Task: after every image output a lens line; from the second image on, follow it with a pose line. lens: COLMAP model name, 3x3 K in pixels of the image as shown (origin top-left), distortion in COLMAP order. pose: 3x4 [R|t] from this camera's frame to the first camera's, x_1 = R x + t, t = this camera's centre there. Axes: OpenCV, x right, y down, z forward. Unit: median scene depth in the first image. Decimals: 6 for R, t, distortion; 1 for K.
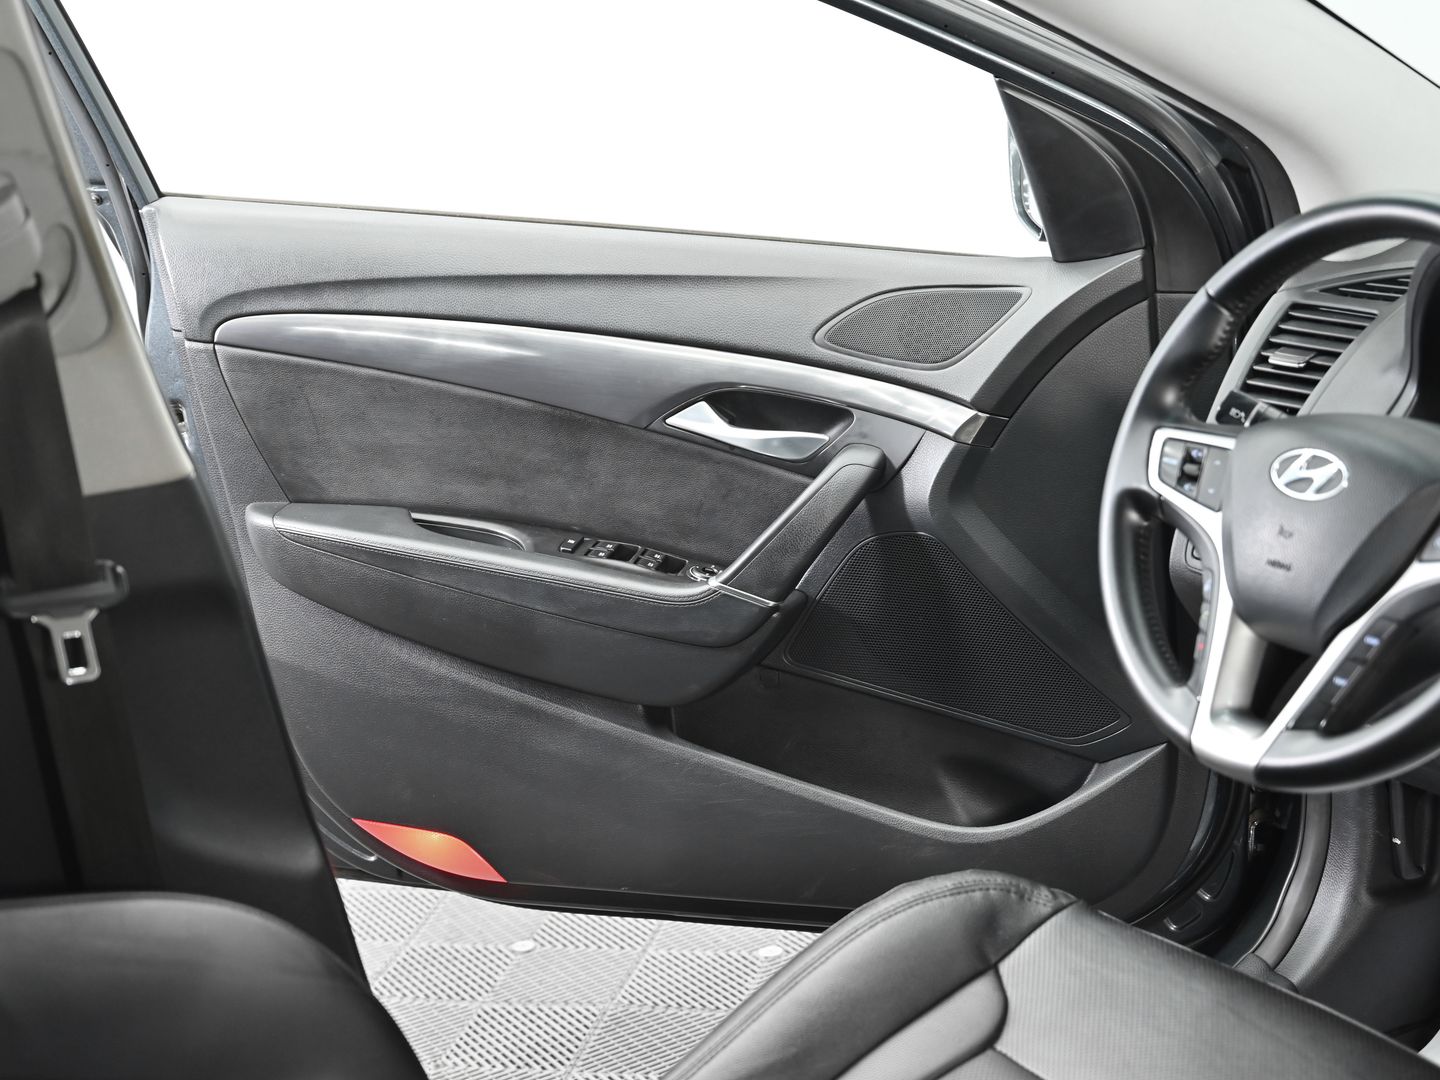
lens RADIAL K [[2258.7, 0, 720.0], [0, 2258.7, 540.0], [0, 0, 1]] dist [0.004512, 0.005886]
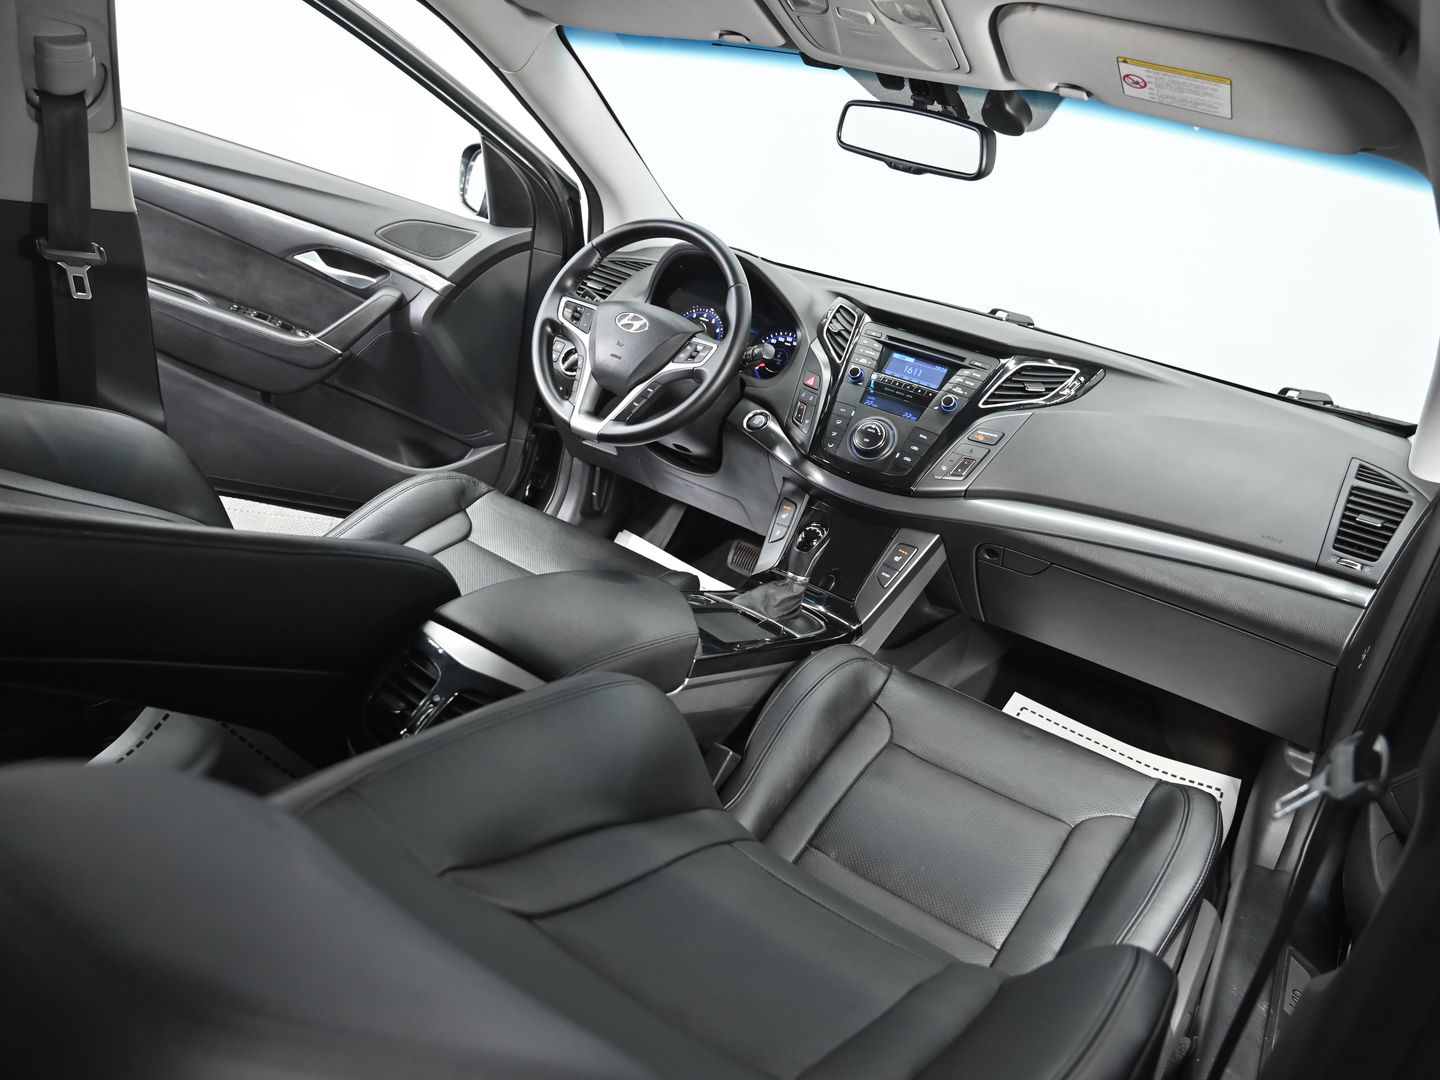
lens RADIAL K [[1056.4, 0, 720.0], [0, 1056.4, 540.0], [0, 0, 1]] dist [-0.008233, -0.003936]
pose [[0.858552, 0.096196, 0.503621, -0.159323], [-0.154300, 0.985184, 0.074865, 0.074961], [-0.488958, -0.141984, 0.860675, -0.070780]]
